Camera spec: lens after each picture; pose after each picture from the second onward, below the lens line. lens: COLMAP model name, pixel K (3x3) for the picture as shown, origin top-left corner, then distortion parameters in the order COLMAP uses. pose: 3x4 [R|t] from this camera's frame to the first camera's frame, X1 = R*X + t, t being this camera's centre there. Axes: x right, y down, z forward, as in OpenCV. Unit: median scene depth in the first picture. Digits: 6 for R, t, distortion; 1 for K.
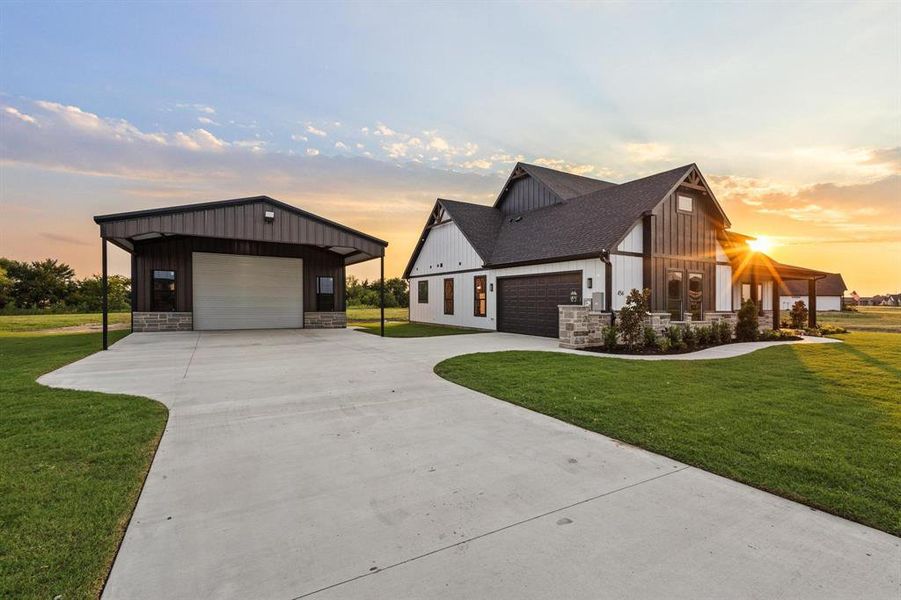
lens RADIAL K [[414.3, 0, 451.1], [0, 414.3, 299.2], [0, 0, 1]] dist [0.011299, -0.005011]
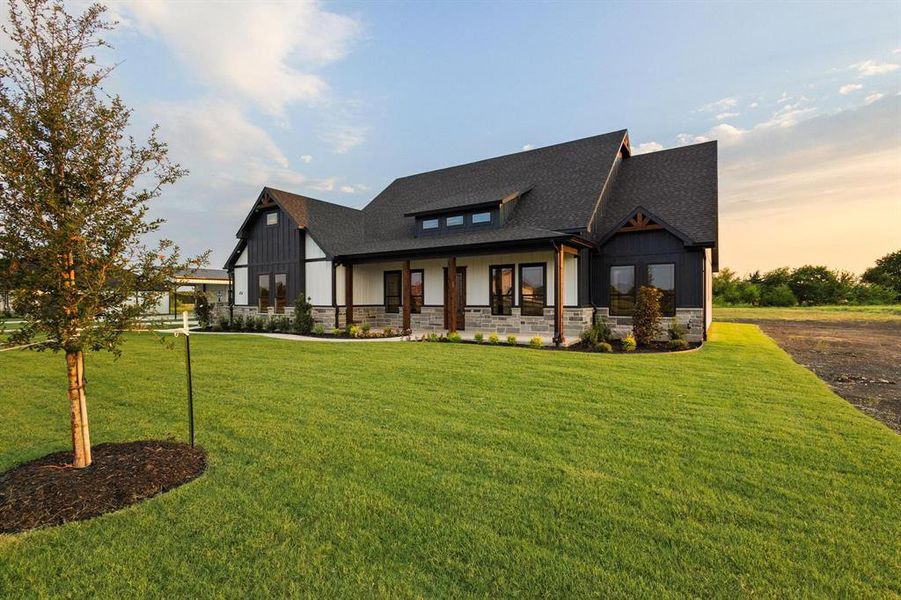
lens RADIAL K [[414.3, 0, 451.1], [0, 414.3, 299.2], [0, 0, 1]] dist [0.011299, -0.005011]
pose [[0.449057, -0.016535, -0.893350, 1.906745], [0.015202, 0.999825, -0.010865, 0.031885], [0.893374, -0.008702, 0.449230, 0.918551]]
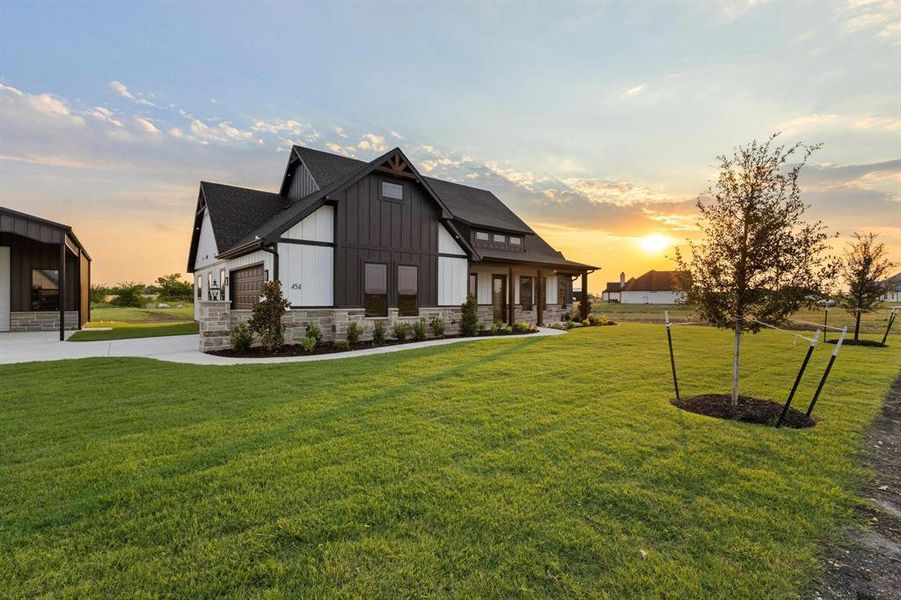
lens RADIAL K [[414.3, 0, 451.1], [0, 414.3, 299.2], [0, 0, 1]] dist [0.011299, -0.005011]
pose [[0.984902, -0.009306, 0.172861, 0.529826], [0.008105, 0.999938, 0.007653, 0.007216], [-0.172922, -0.006137, 0.984916, 0.060469]]
